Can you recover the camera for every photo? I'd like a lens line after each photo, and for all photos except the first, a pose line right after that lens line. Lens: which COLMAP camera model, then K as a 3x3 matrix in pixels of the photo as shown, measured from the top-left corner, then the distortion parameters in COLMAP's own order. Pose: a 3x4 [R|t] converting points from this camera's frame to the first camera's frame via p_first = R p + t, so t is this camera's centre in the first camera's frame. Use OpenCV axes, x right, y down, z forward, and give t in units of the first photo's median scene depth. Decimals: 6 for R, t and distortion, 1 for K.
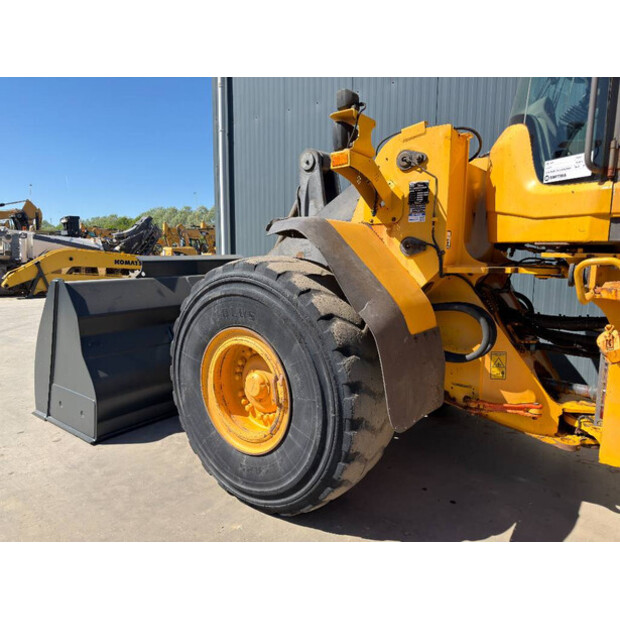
lens RADIAL K [[435.6, 0, 310.0], [0, 435.6, 310.0], [0, 0, 1]] dist [0.056411, -0.067149]
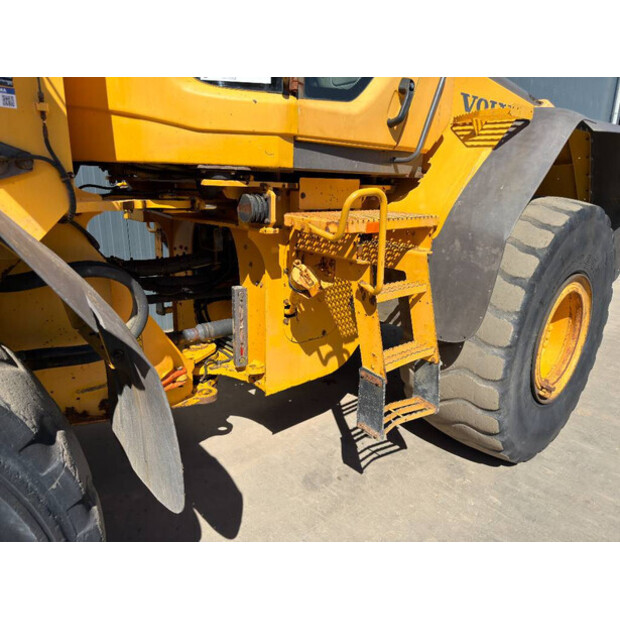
lens RADIAL K [[435.6, 0, 310.0], [0, 435.6, 310.0], [0, 0, 1]] dist [0.056411, -0.067149]
pose [[0.205884, -0.269624, 0.940699, -0.209082], [0.113486, 0.961386, 0.250716, -0.082366], [-0.971974, 0.055138, 0.228533, 0.659861]]
